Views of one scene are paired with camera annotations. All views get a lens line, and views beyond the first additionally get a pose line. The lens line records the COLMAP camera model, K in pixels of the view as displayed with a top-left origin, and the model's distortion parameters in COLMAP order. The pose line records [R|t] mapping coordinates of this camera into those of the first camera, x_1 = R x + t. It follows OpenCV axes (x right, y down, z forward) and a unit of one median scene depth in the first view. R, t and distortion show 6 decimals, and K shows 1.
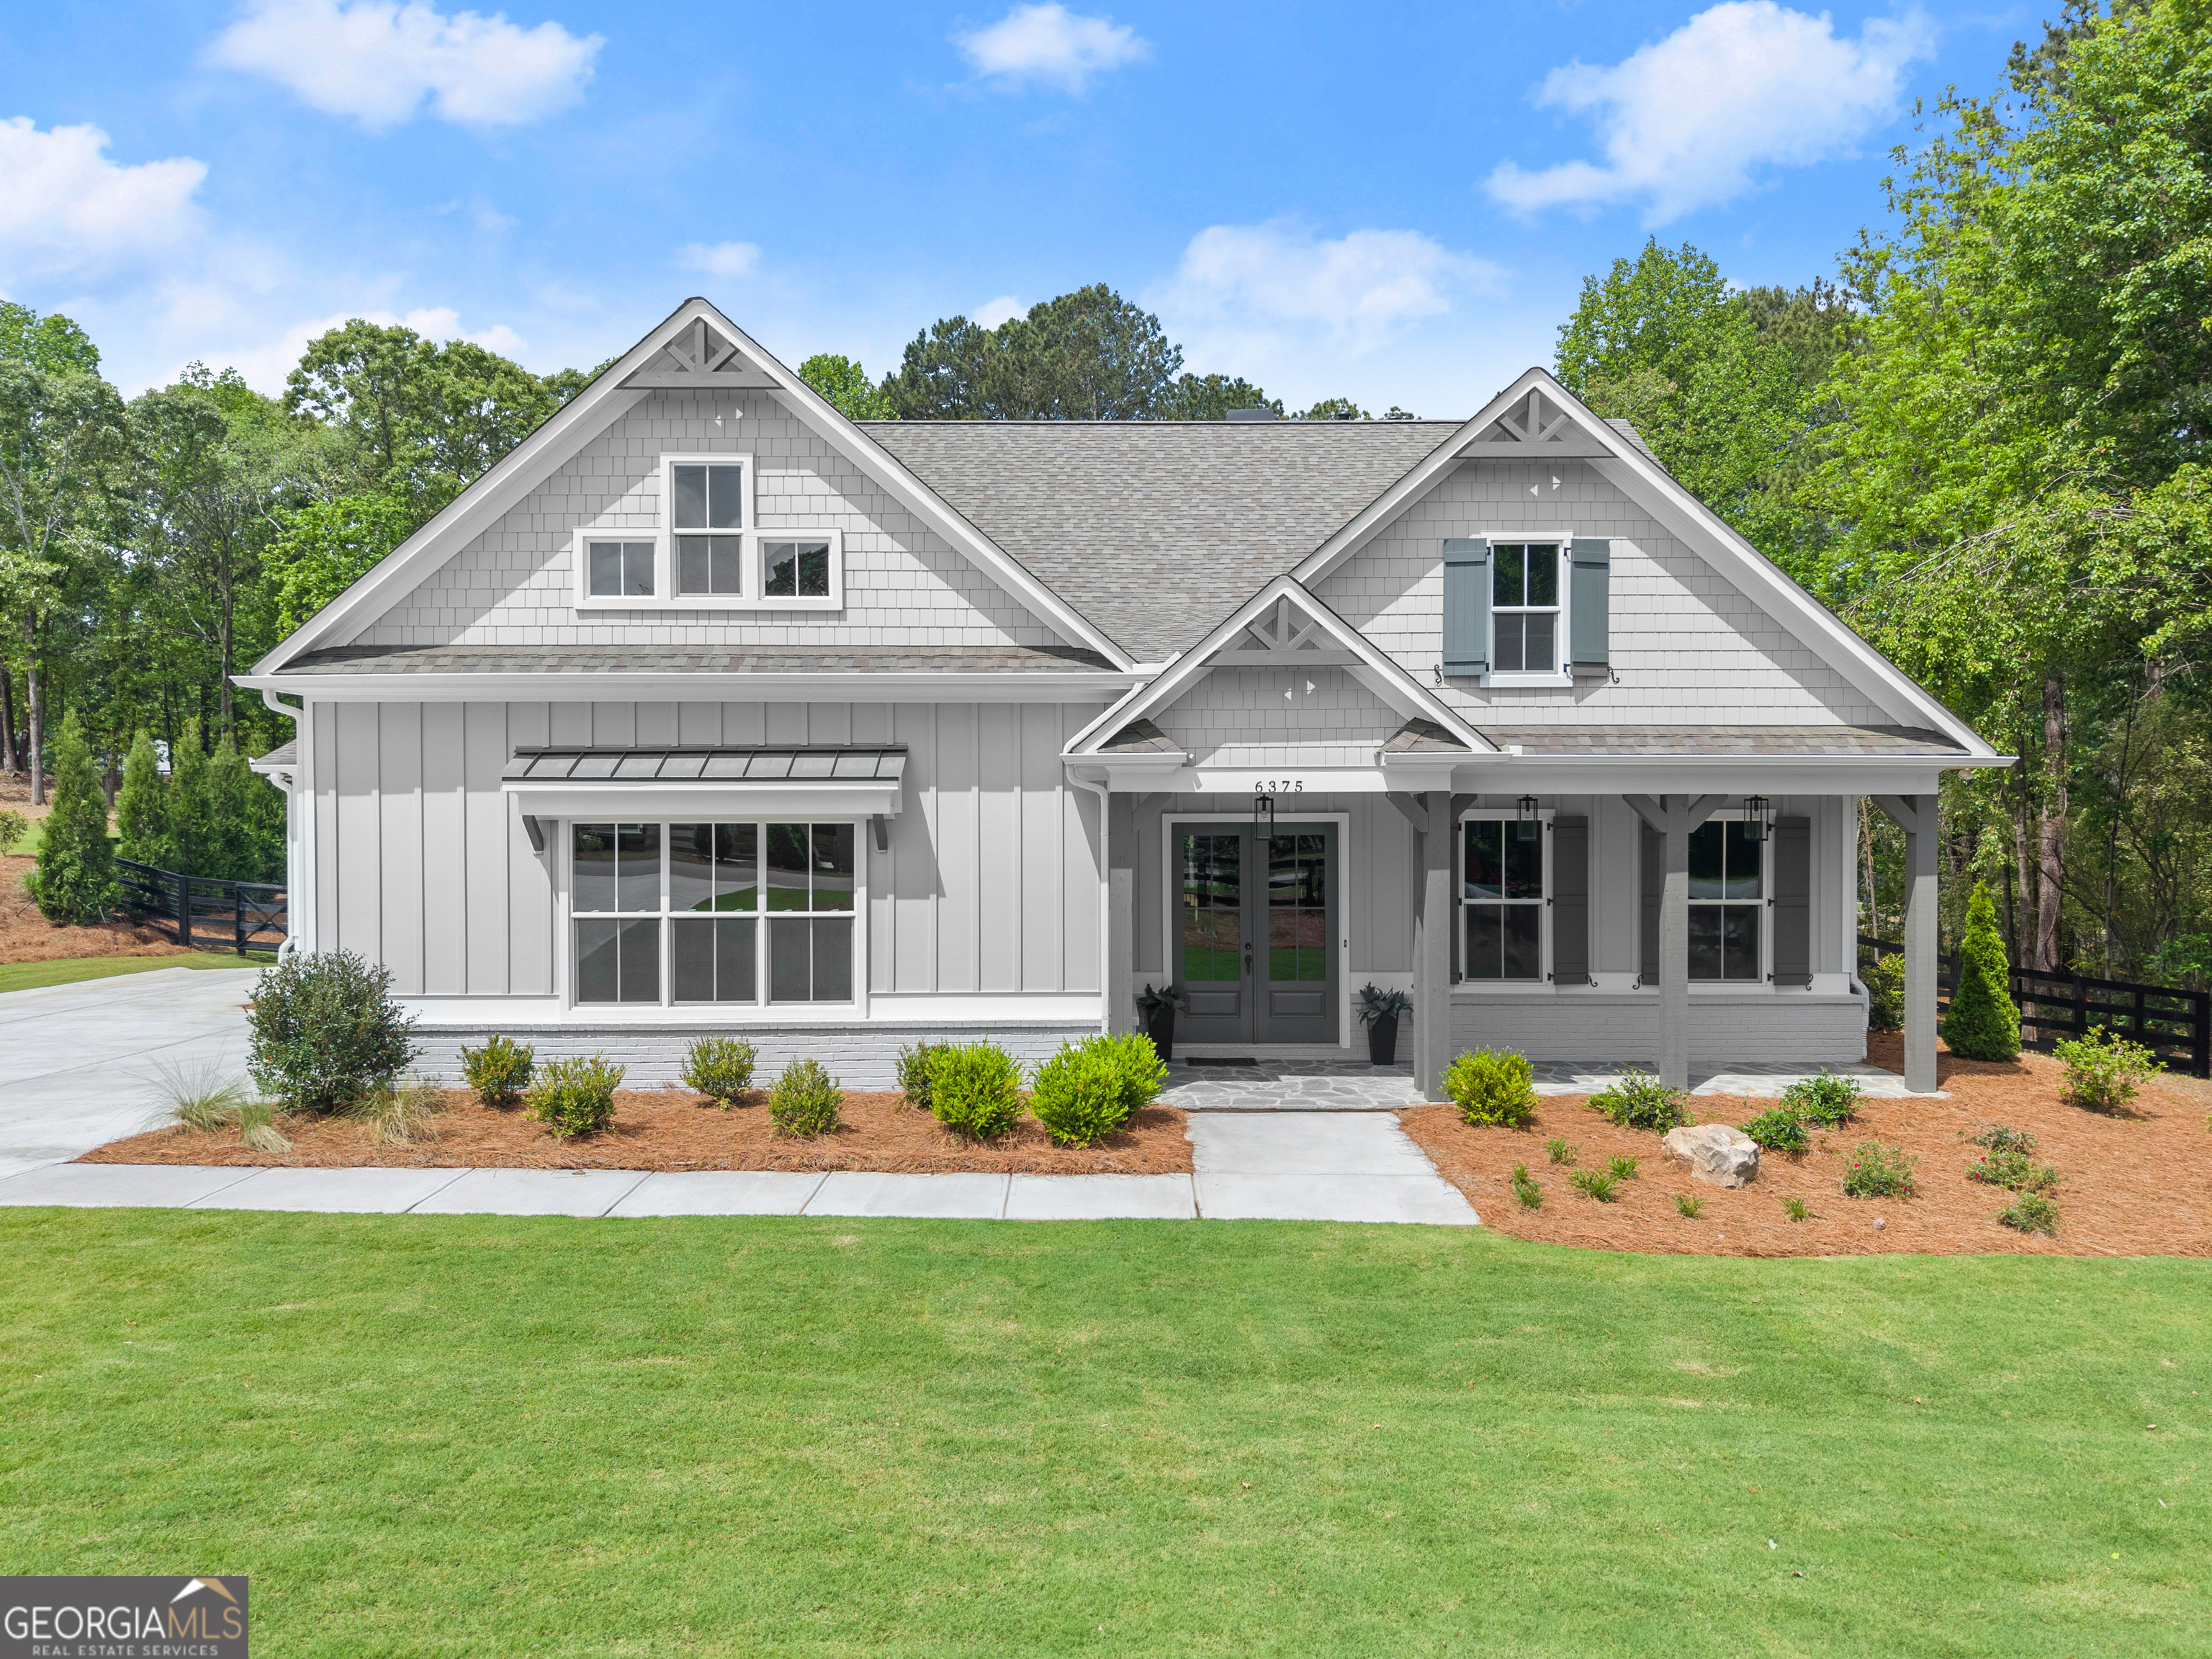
lens RADIAL K [[1499.6, 0, 1106.0], [0, 1499.6, 829.5], [0, 0, 1]] dist [0.000468, -0.000628]
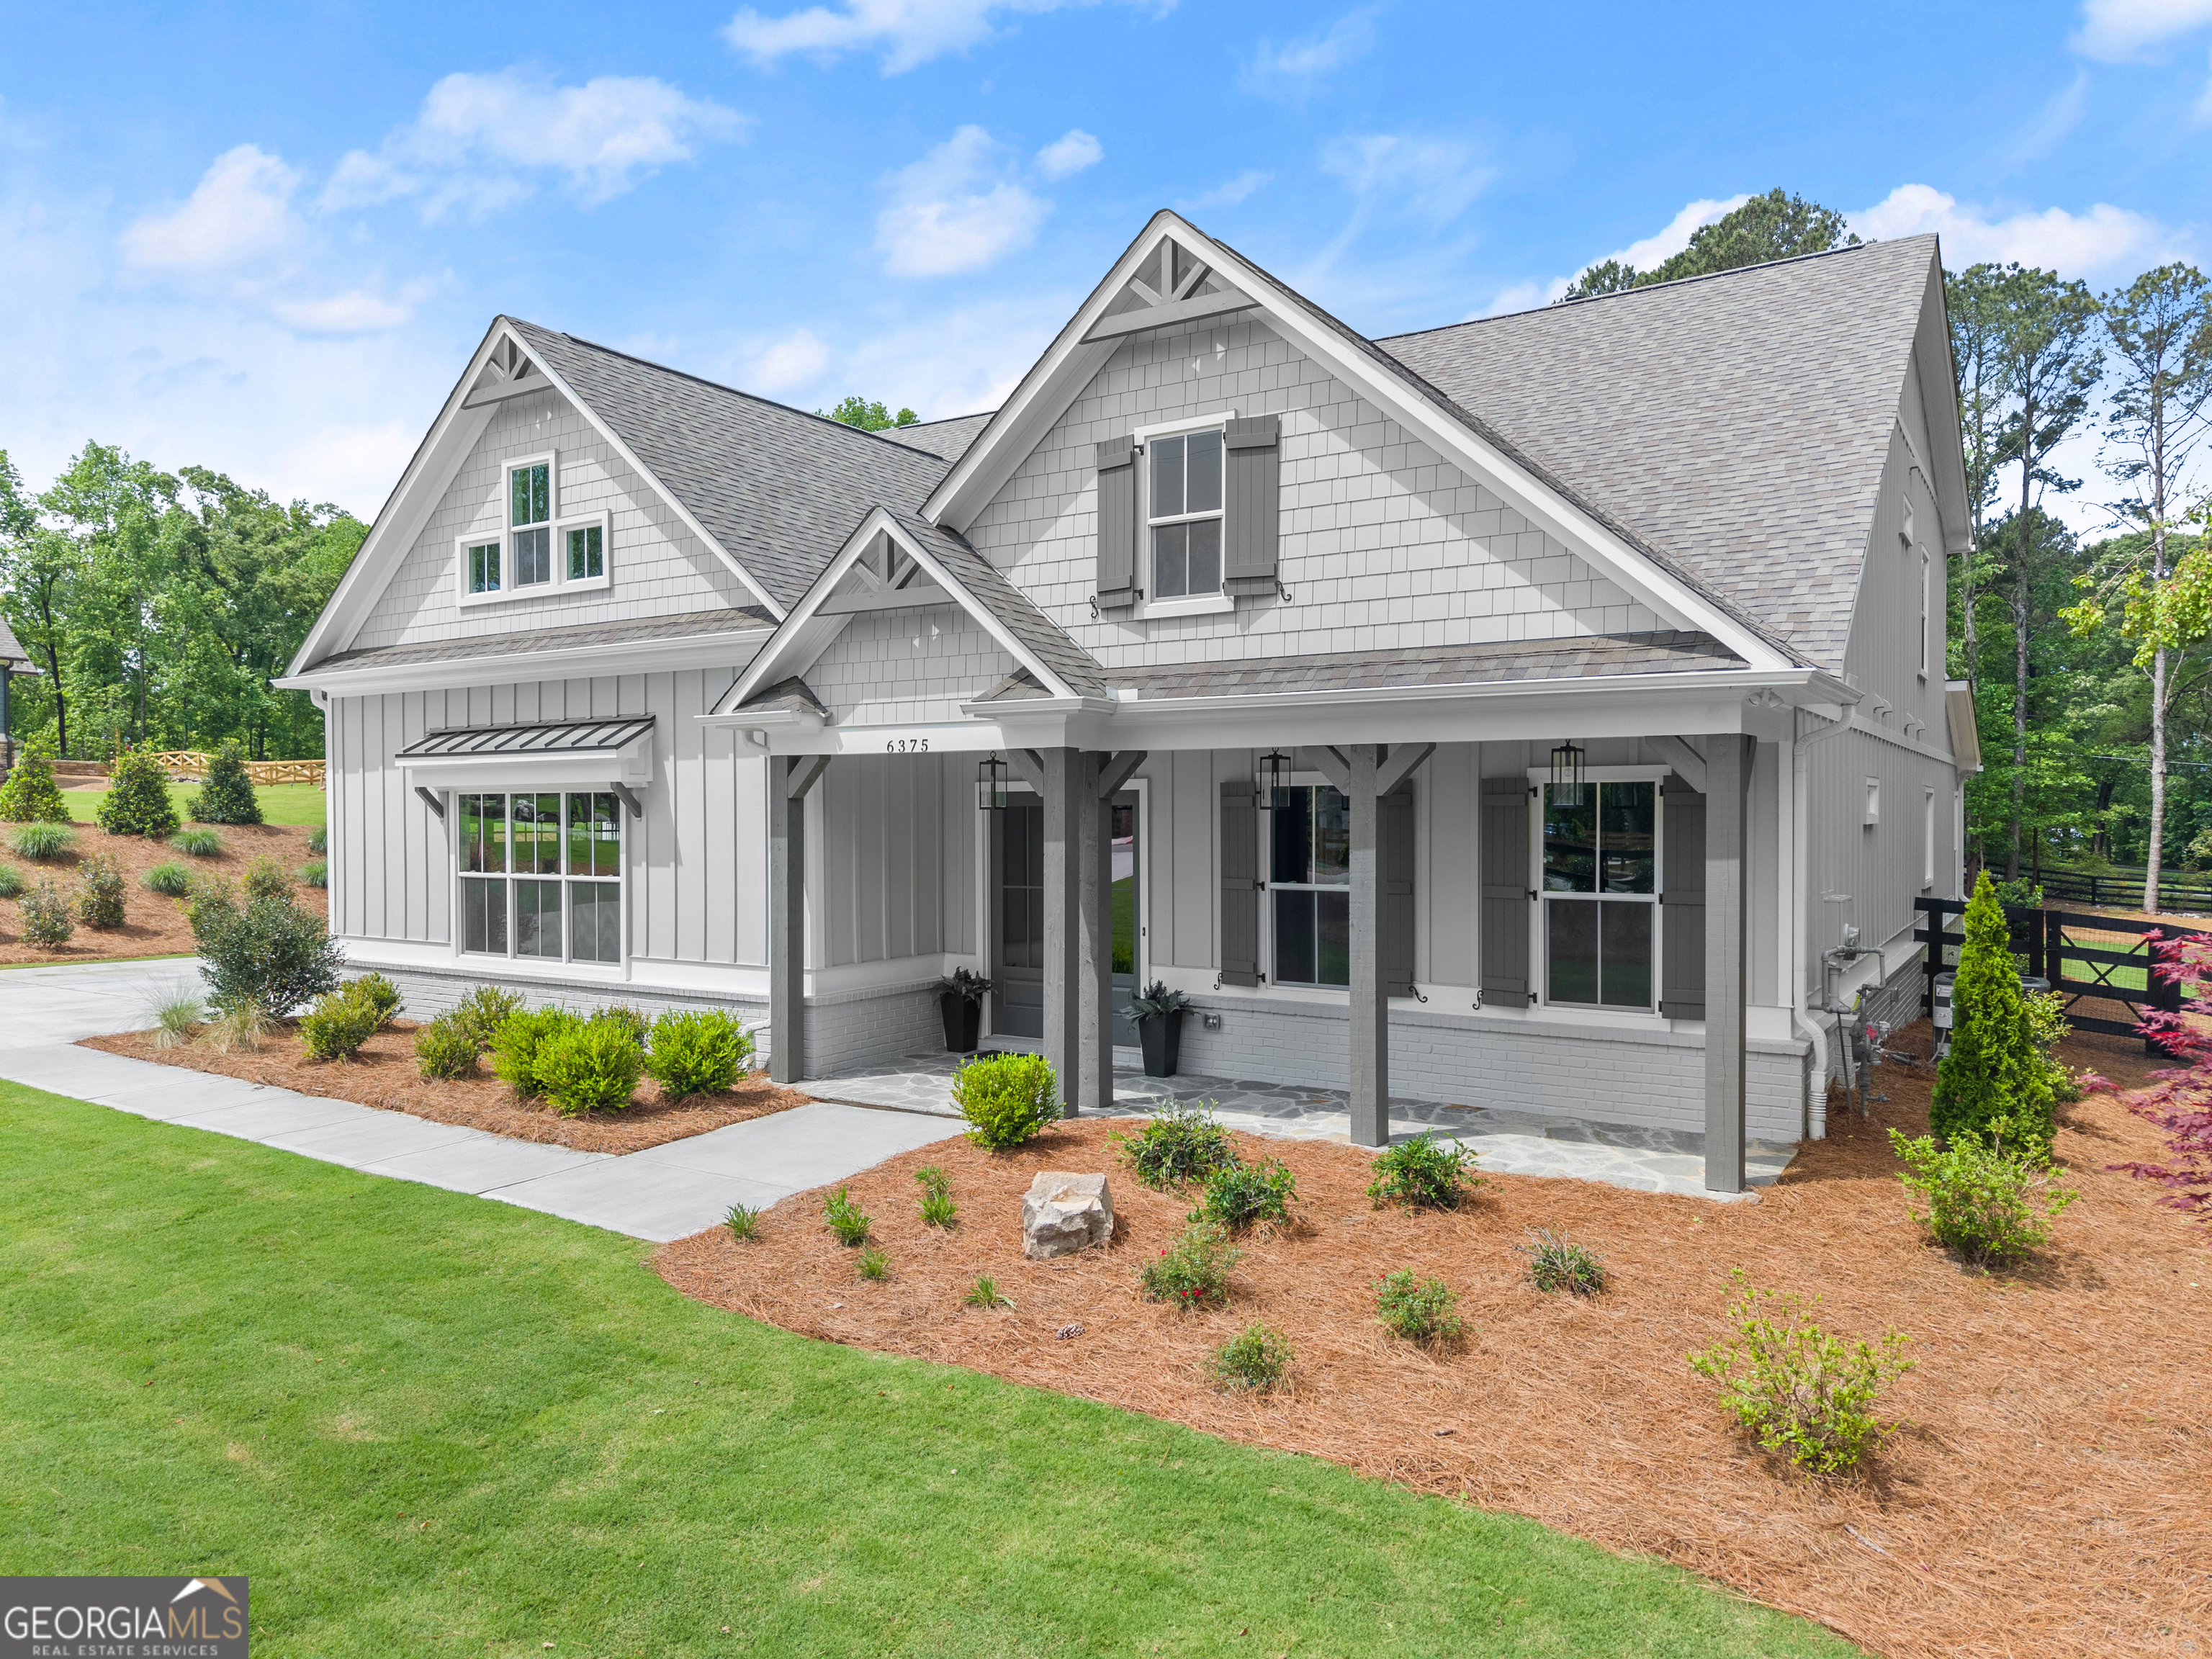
lens RADIAL K [[1491.5, 0, 1136.5], [0, 1491.5, 835.7], [0, 0, 1]] dist [0.051403, -0.059923]
pose [[0.835173, 0.007065, -0.549941, 0.704181], [-0.004486, 0.999972, 0.006033, 0.018307], [0.549968, -0.002572, 0.835182, 0.322866]]
